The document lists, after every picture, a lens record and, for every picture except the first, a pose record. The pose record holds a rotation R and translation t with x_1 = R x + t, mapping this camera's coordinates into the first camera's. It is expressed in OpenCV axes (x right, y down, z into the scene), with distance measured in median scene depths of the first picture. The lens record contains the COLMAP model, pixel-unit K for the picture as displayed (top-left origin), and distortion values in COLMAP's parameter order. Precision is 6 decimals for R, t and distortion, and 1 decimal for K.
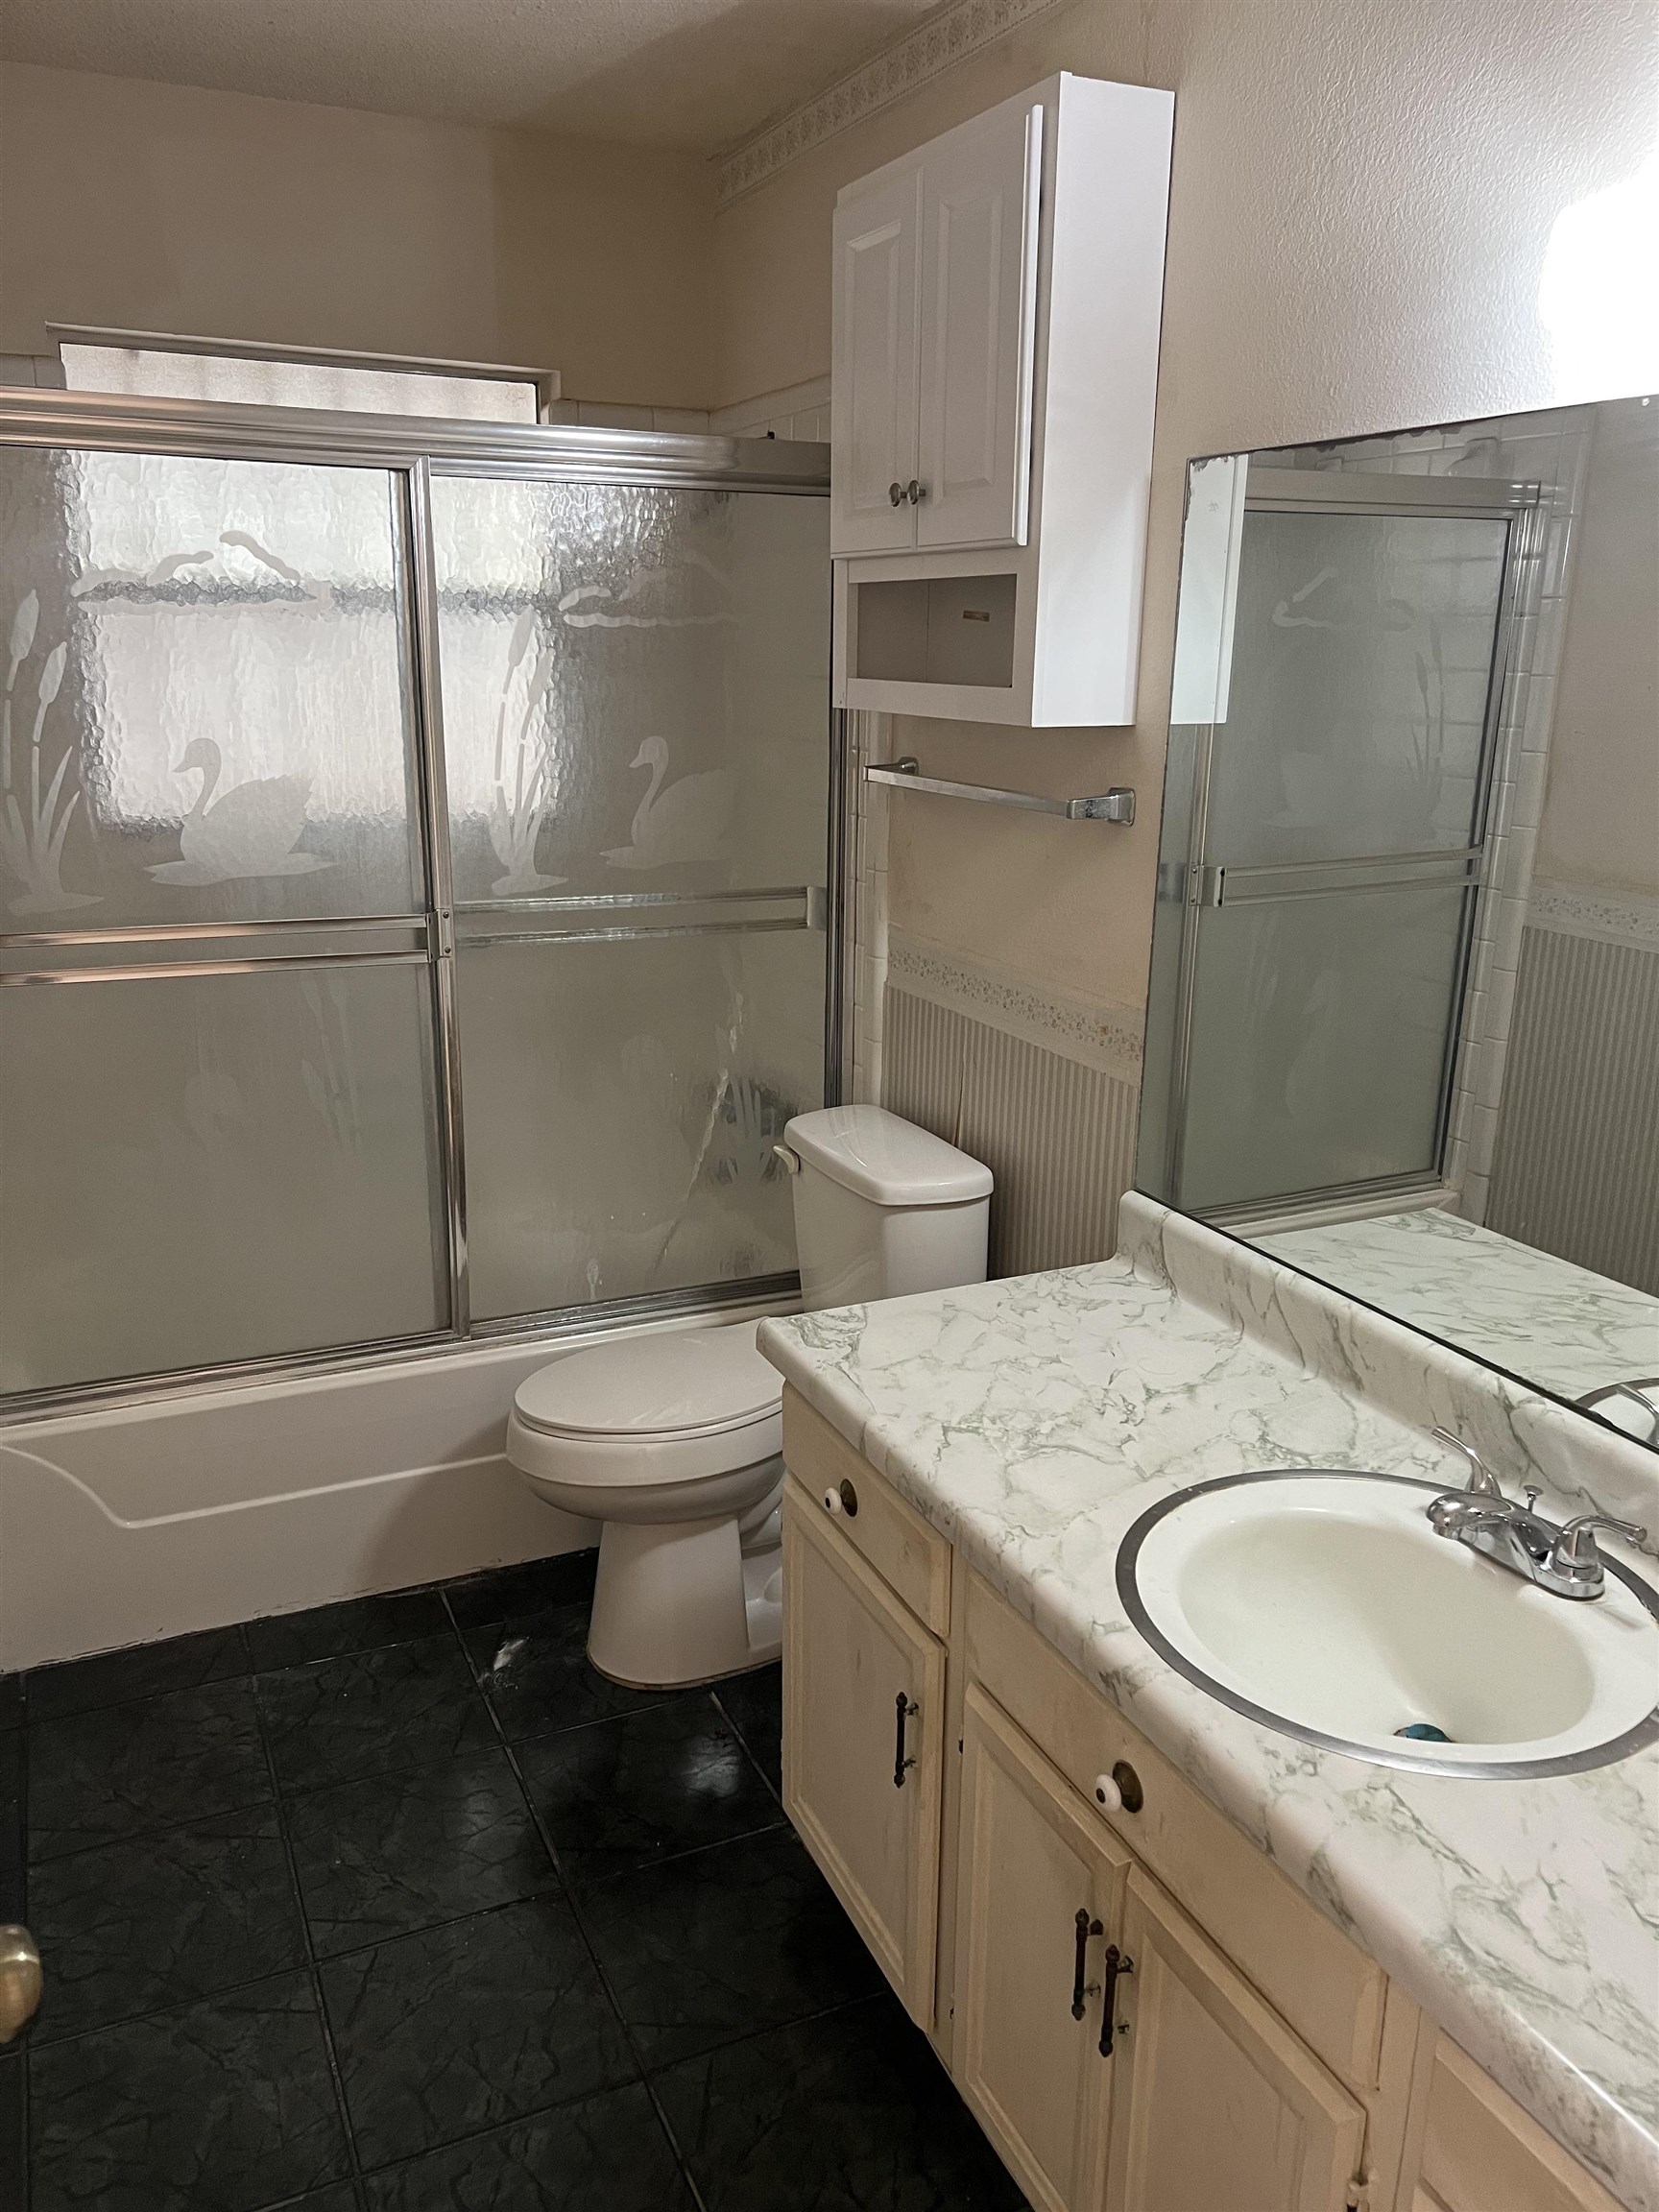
lens RADIAL K [[1650.7, 0, 820.0], [0, 1650.7, 1115.6], [0, 0, 1]] dist [0.075783, -0.085690]
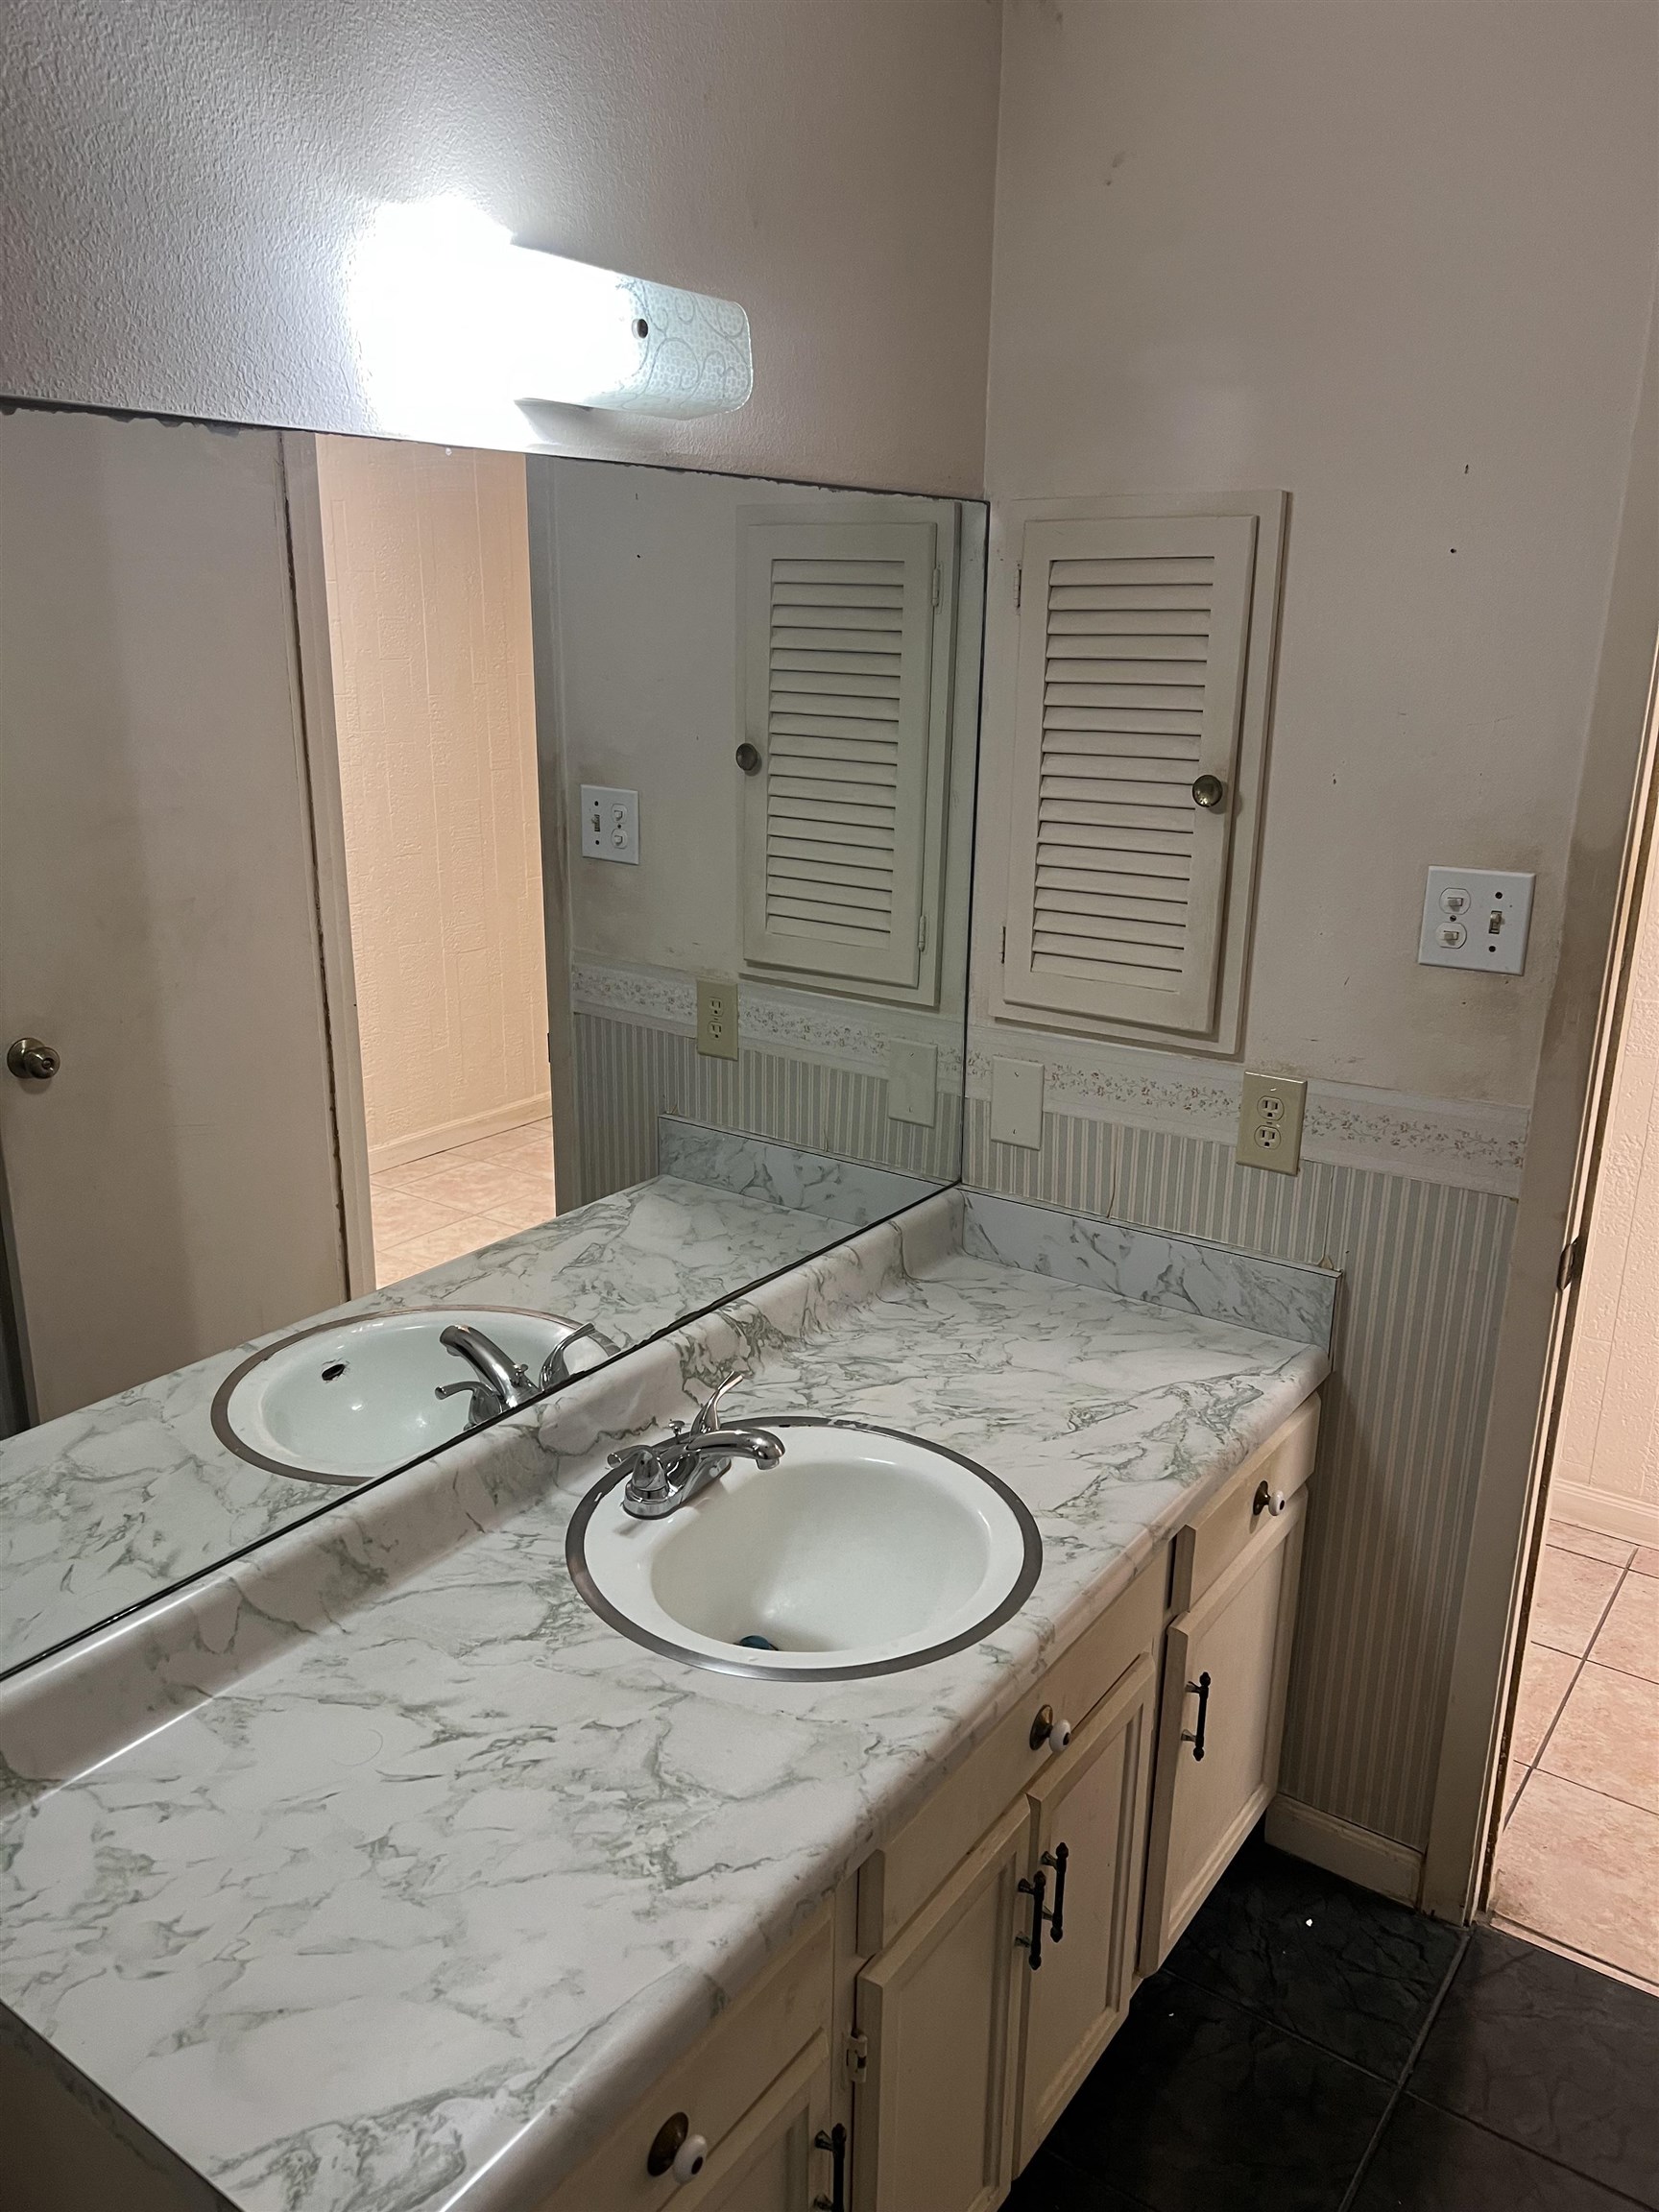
lens RADIAL K [[1650.7, 0, 820.0], [0, 1650.7, 1115.6], [0, 0, 1]] dist [0.075783, -0.085690]
pose [[-0.490164, -0.276680, 0.826551, -0.420376], [0.225808, 0.875600, 0.427008, -0.355797], [-0.841873, 0.395946, -0.366711, 1.039193]]
